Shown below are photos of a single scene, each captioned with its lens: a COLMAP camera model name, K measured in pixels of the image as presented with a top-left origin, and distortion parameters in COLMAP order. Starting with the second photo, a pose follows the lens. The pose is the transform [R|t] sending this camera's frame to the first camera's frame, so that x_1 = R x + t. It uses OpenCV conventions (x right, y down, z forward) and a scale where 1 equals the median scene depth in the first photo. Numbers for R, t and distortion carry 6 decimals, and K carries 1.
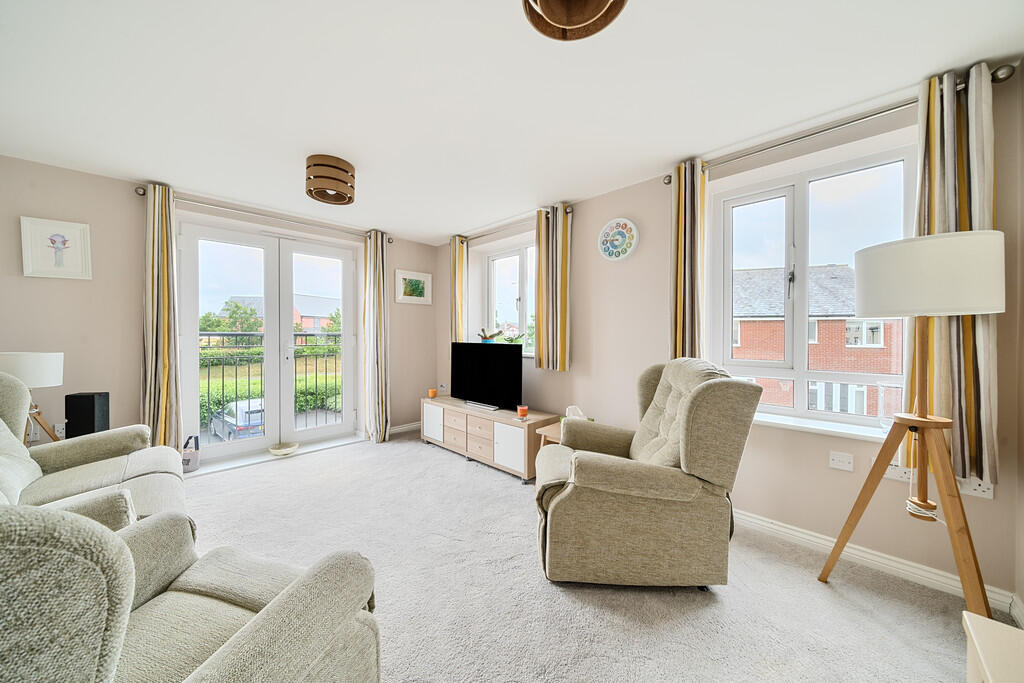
lens RADIAL K [[349.8, 0, 511.5], [0, 349.8, 339.8], [0, 0, 1]] dist [0.000115, -0.000057]
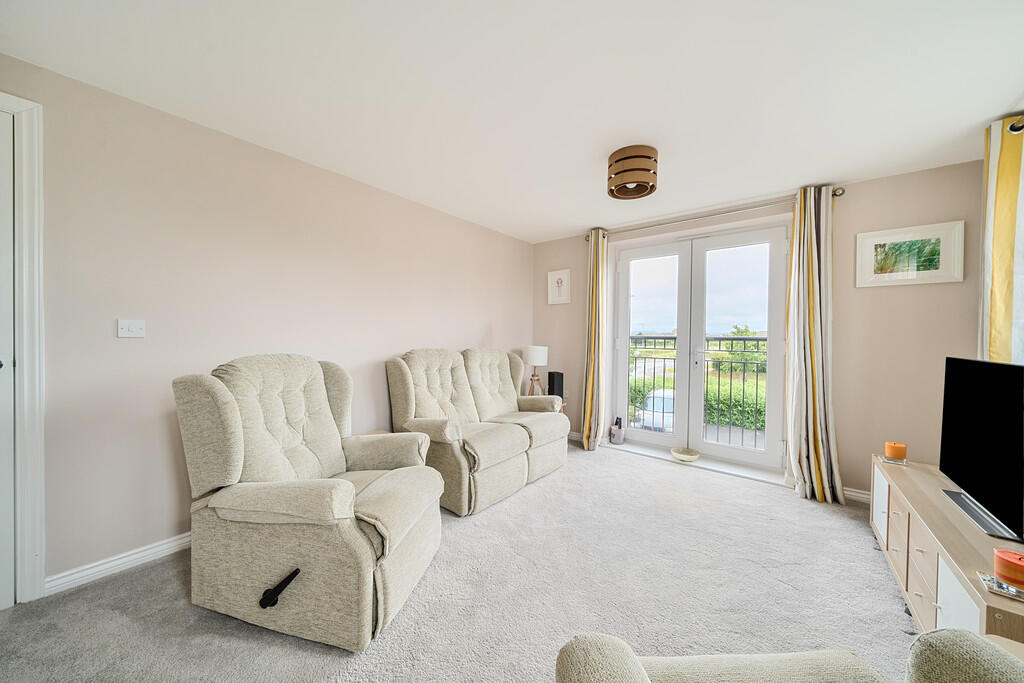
lens RADIAL K [[349.8, 0, 511.5], [0, 349.8, 339.8], [0, 0, 1]] dist [0.000115, -0.000057]
pose [[0.110114, 0.011399, -0.993854, 1.292901], [-0.026042, 0.999624, 0.008580, -0.025323], [0.993578, 0.024937, 0.110370, 1.957268]]
